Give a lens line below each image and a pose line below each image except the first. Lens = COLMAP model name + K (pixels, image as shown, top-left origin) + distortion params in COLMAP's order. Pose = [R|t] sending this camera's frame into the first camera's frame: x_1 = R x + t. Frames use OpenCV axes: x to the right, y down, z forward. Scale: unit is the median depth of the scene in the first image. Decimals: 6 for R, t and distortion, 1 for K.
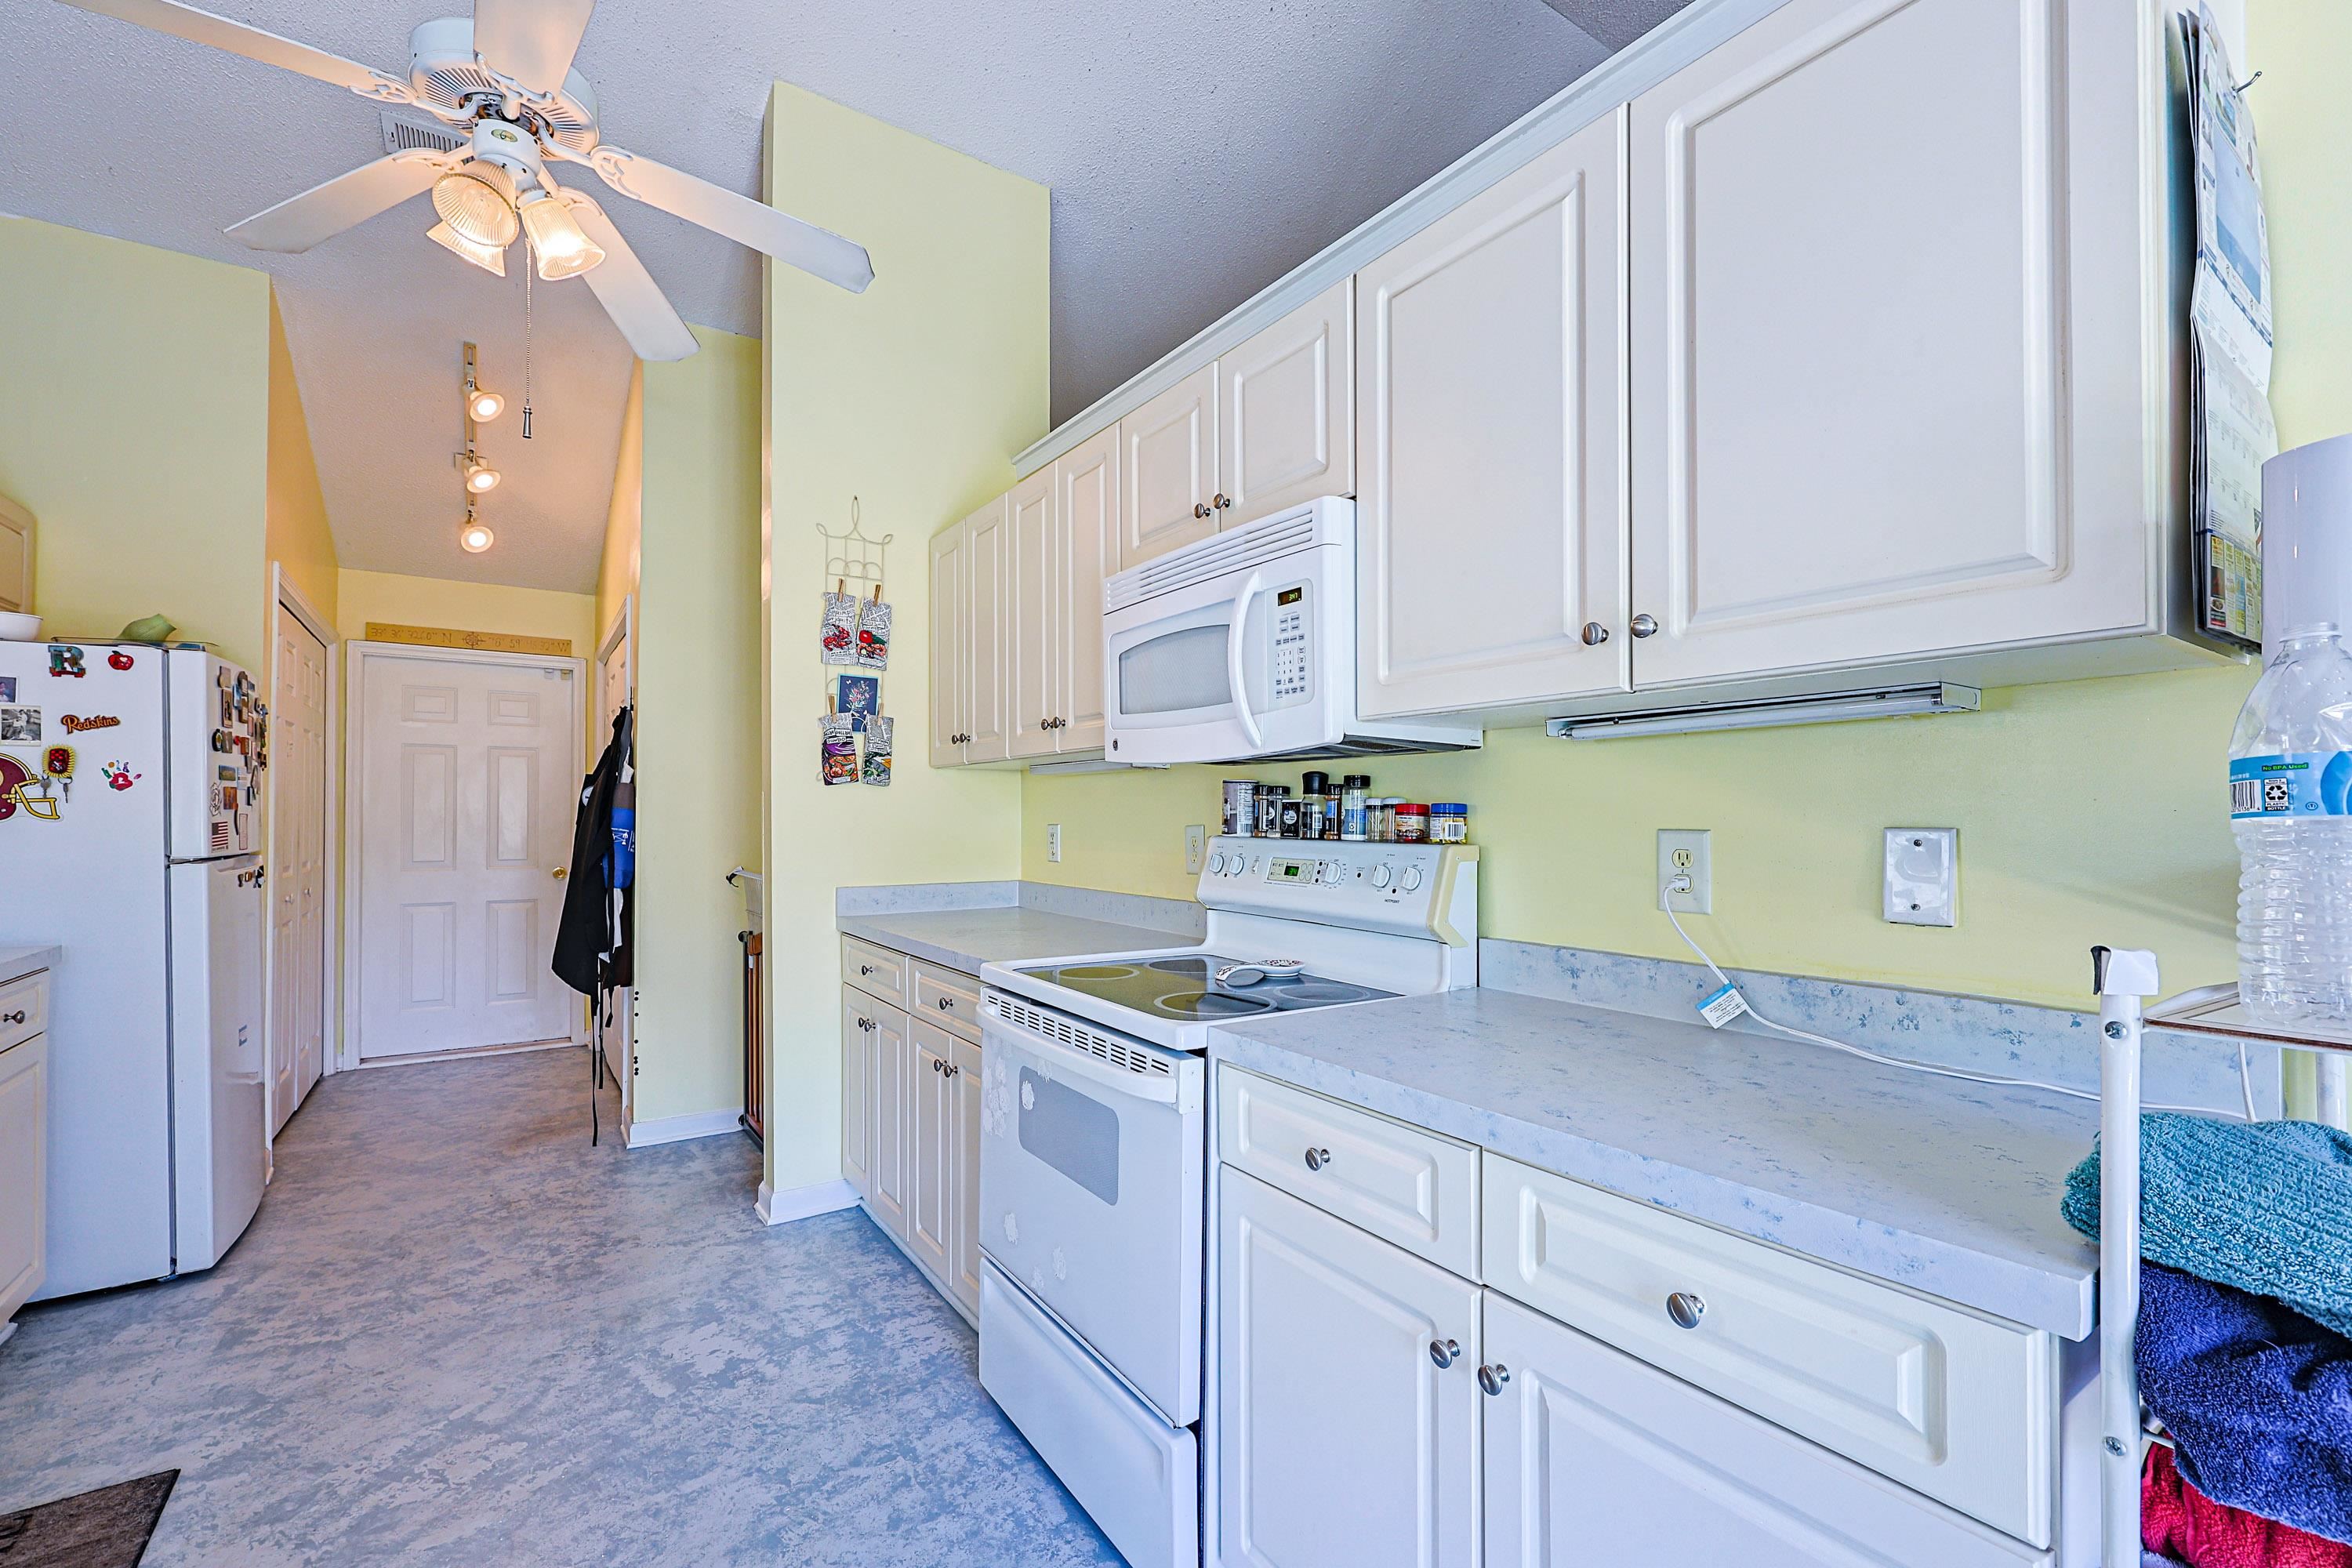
lens RADIAL K [[1017.6, 0, 1176.0], [0, 1017.6, 784.0], [0, 0, 1]] dist [0.000142, 0.000007]
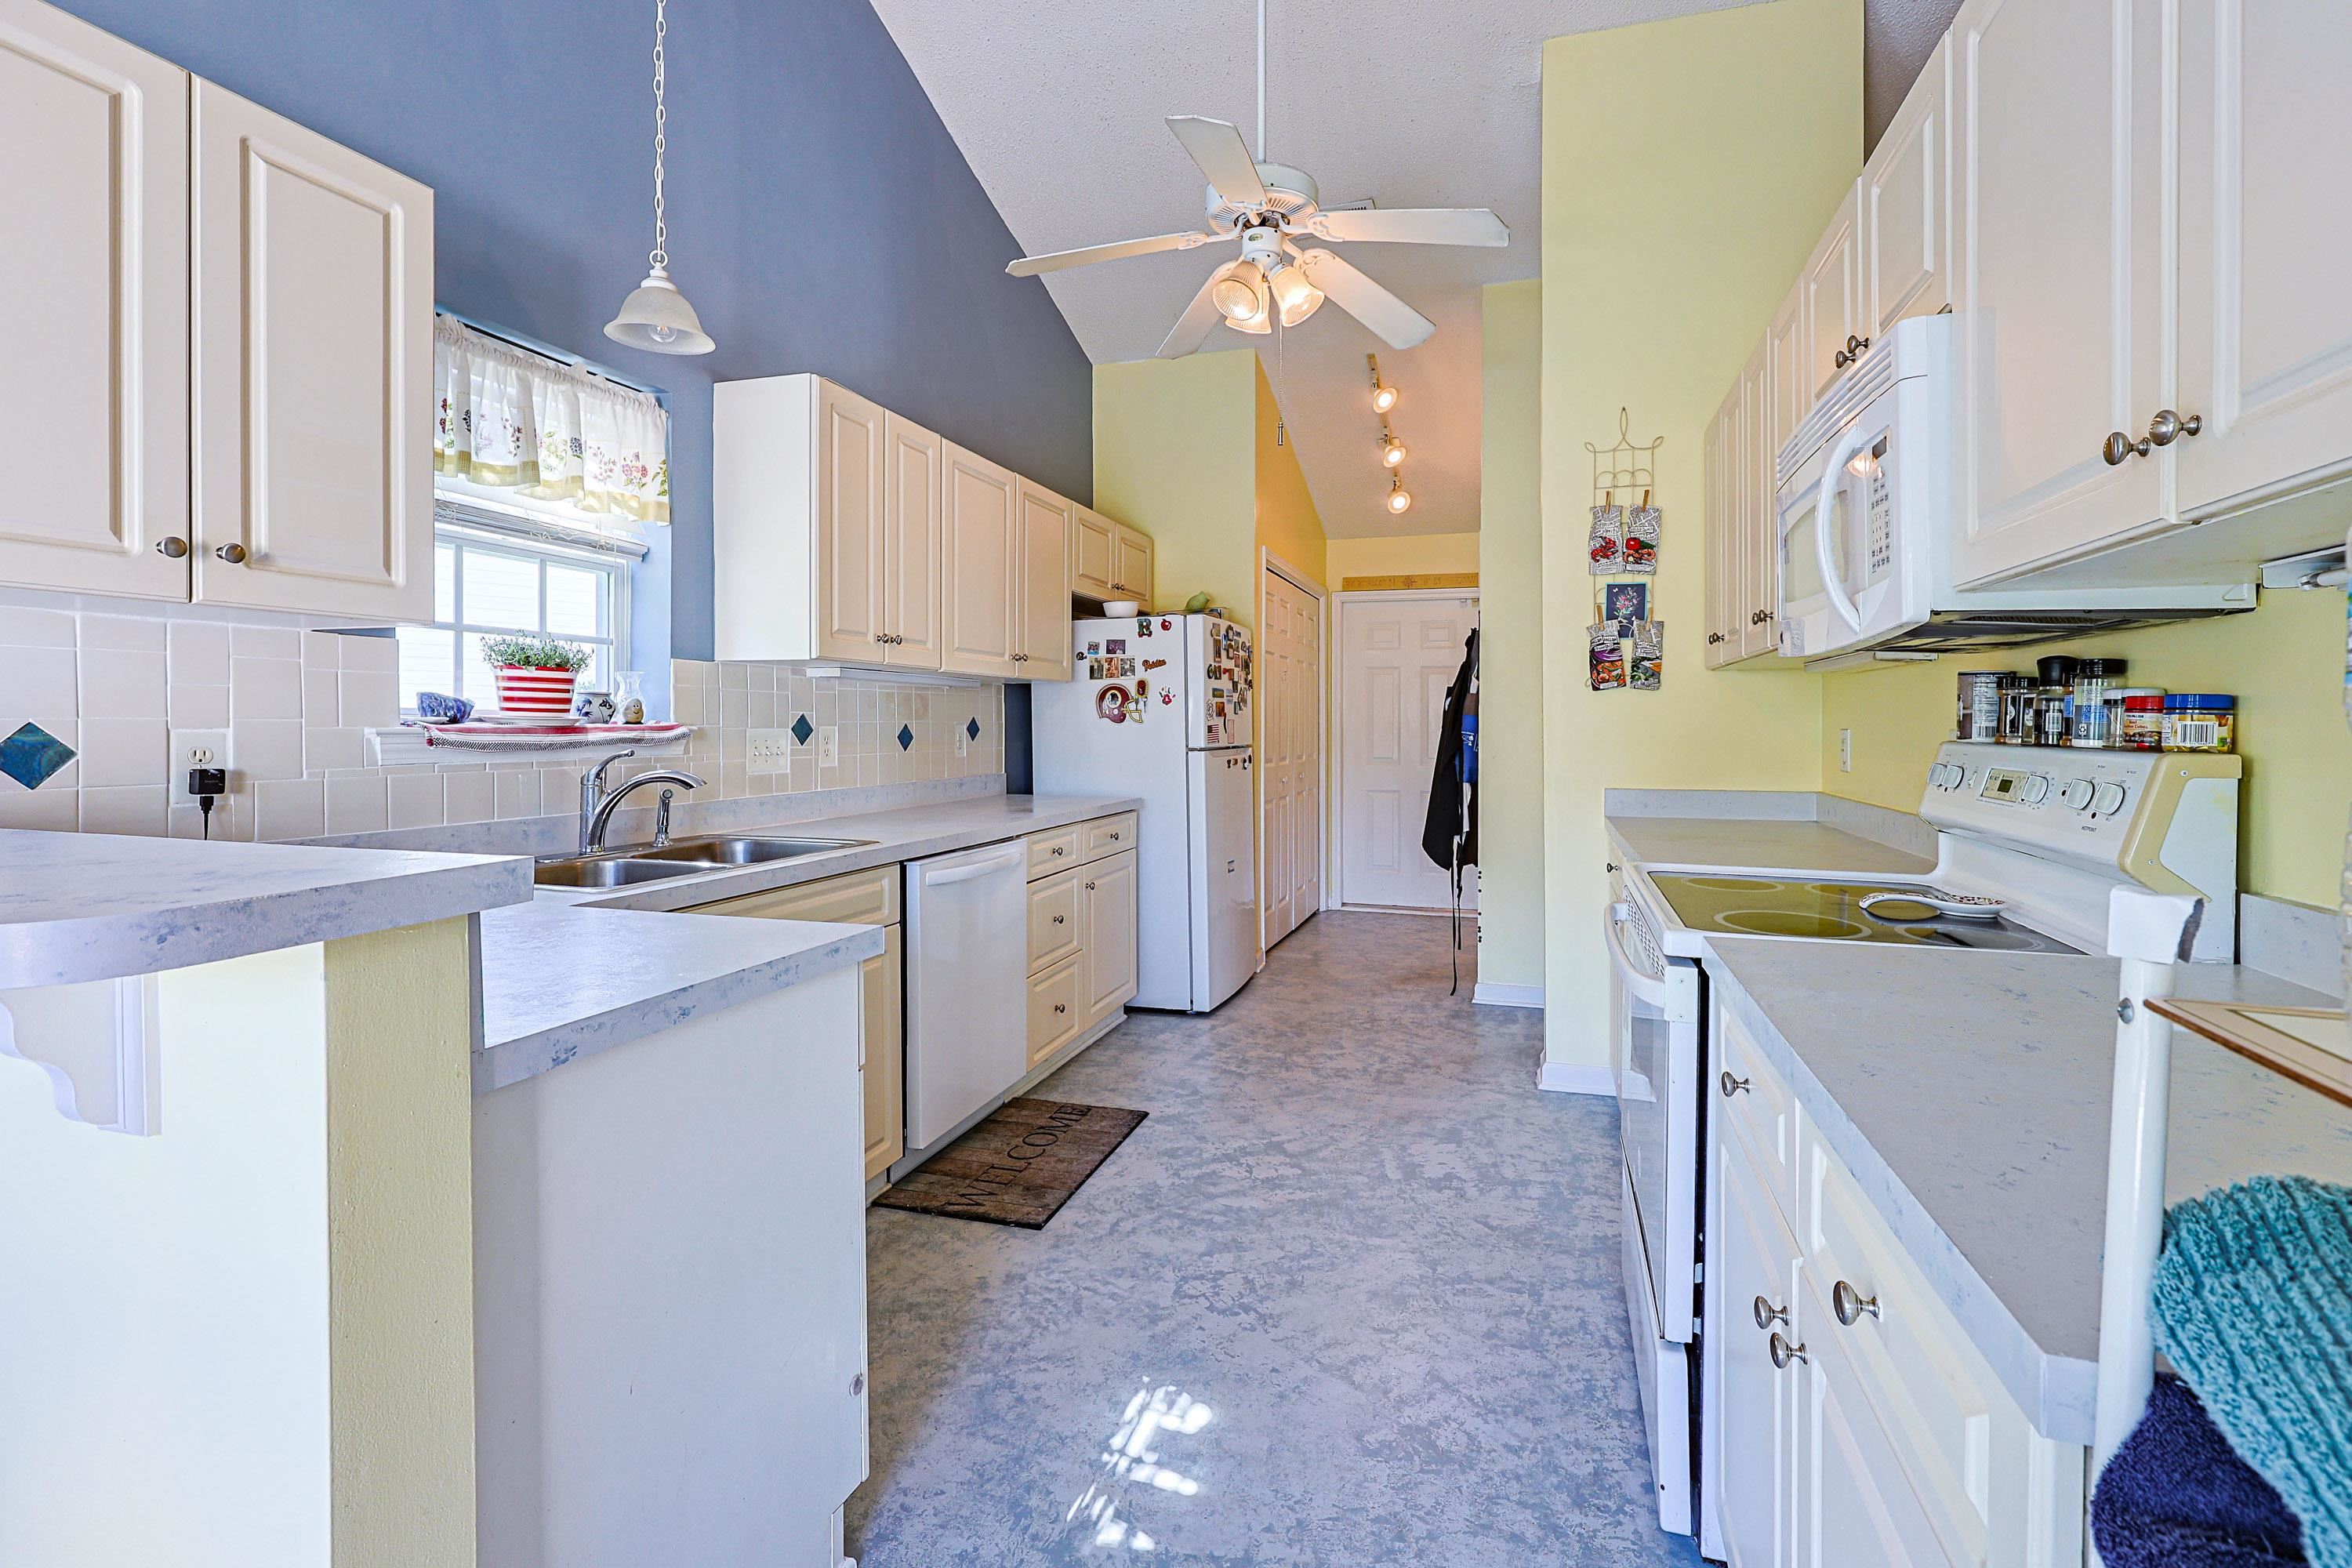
lens RADIAL K [[1025.5, 0, 1203.9], [0, 1025.5, 707.5], [0, 0, 1]] dist [0.000633, 0.000078]
pose [[0.623923, -0.012400, -0.781387, 0.280714], [0.023068, 0.999731, 0.002554, 0.007774], [0.781145, -0.019618, 0.624041, 0.028907]]
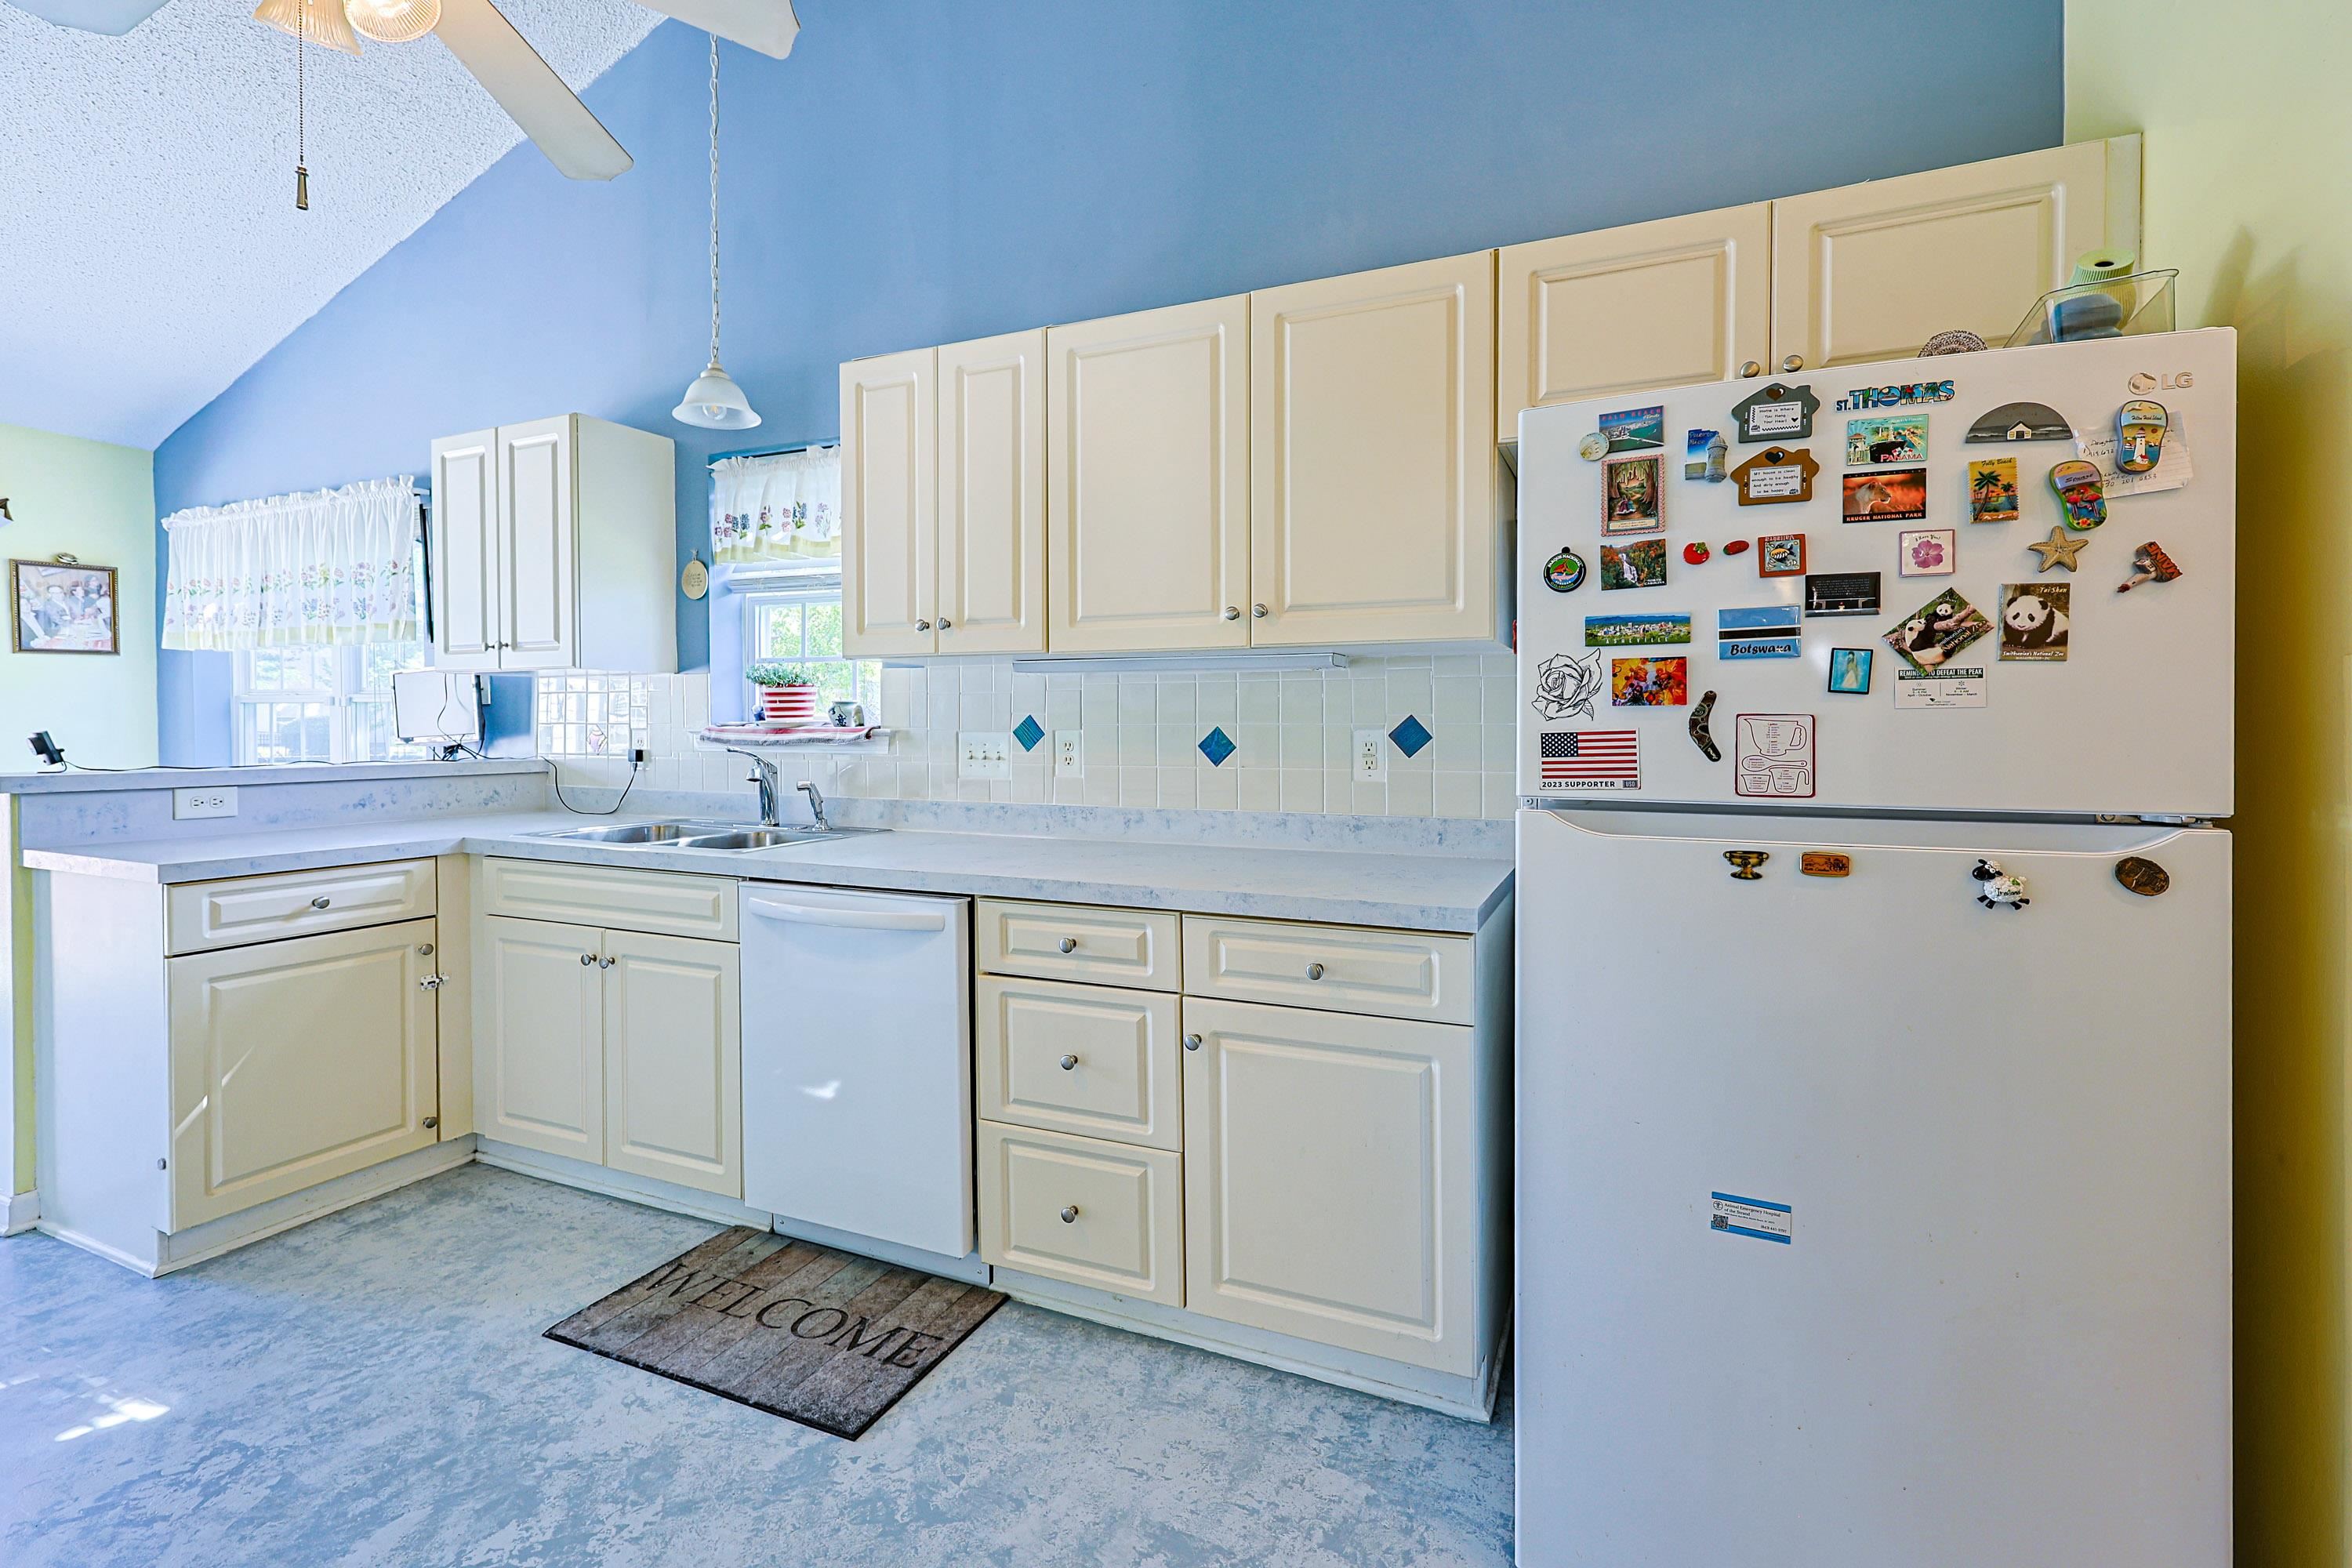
lens RADIAL K [[975.7, 0, 1181.6], [0, 975.7, 738.3], [0, 0, 1]] dist [0.002008, -0.000190]
pose [[-0.833092, 0.007170, -0.553088, -0.535120], [0.016166, 0.999804, -0.011390, 0.045697], [0.552898, -0.018430, -0.833045, 1.362975]]
